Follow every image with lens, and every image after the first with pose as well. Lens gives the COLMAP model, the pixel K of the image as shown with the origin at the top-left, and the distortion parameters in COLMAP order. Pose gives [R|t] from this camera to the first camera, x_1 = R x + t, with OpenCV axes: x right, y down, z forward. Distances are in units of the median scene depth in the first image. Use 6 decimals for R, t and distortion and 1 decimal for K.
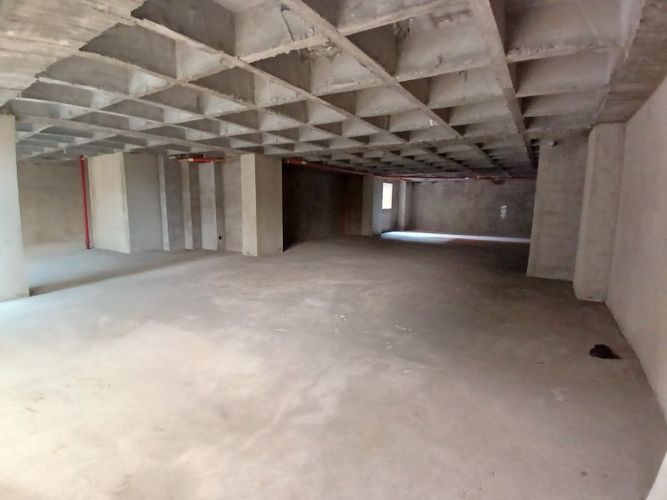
lens RADIAL K [[334.5, 0, 334.0], [0, 334.5, 252.7], [0, 0, 1]] dist [0.035011, -0.068965]
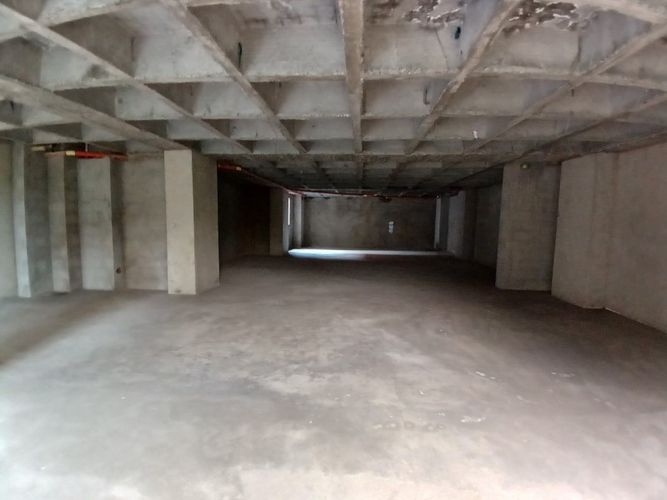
lens RADIAL K [[334.5, 0, 334.0], [0, 334.5, 252.7], [0, 0, 1]] dist [0.035011, -0.068965]
pose [[0.886038, -0.043816, 0.461537, -0.279218], [0.063323, 0.997632, -0.026855, -0.037418], [-0.459267, 0.053021, 0.886715, 0.218580]]
